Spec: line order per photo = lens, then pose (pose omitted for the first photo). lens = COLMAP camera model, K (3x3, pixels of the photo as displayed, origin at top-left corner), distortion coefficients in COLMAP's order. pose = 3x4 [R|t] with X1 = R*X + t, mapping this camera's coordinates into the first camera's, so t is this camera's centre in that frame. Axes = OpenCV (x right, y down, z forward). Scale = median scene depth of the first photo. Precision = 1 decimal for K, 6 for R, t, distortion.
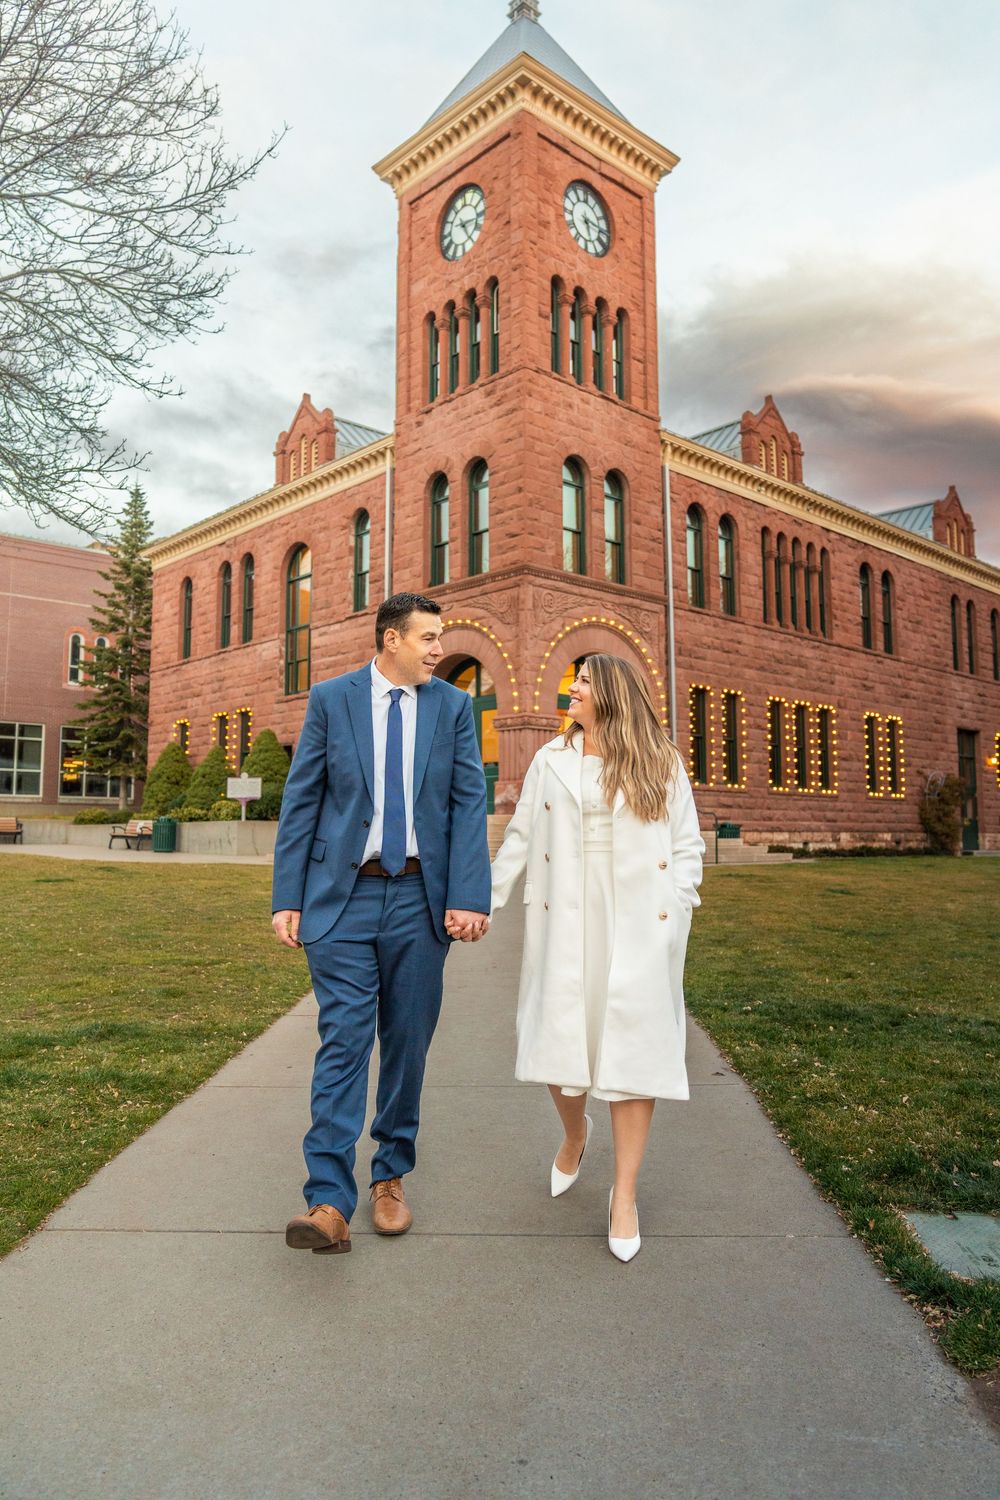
lens RADIAL K [[1073.1, 0, 504.4], [0, 1073.1, 746.7], [0, 0, 1]] dist [0.064818, 0.000418]
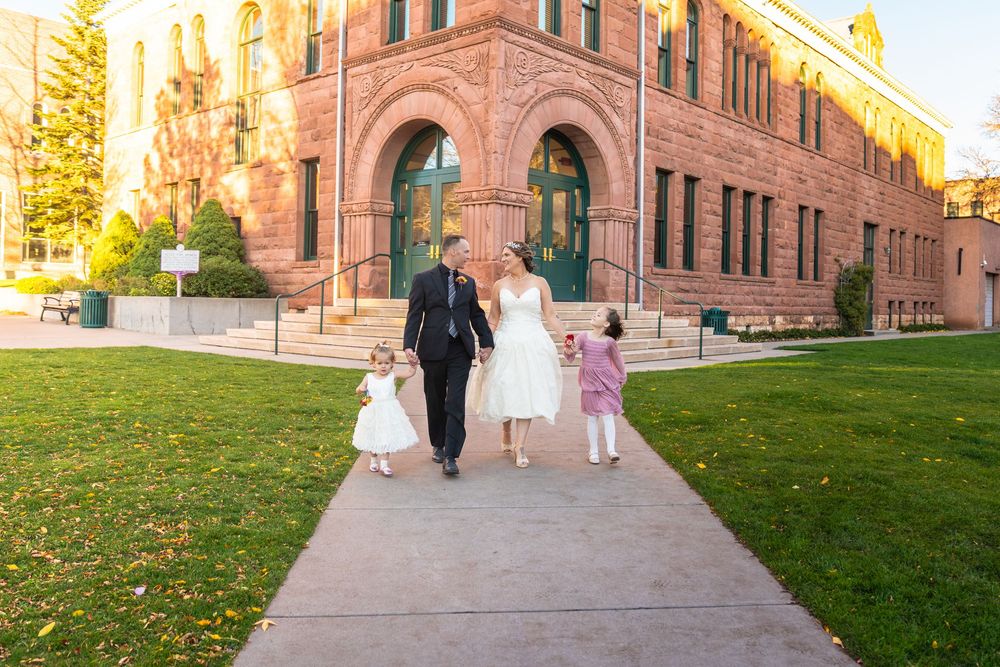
lens RADIAL K [[795.0, 0, 525.7], [0, 795.0, 307.5], [0, 0, 1]] dist [0.003080, 0.001030]
pose [[0.995044, 0.020362, 0.097325, -0.013176], [-0.029606, 0.995085, 0.094497, 0.004756], [-0.094922, -0.096910, 0.990756, 0.276534]]
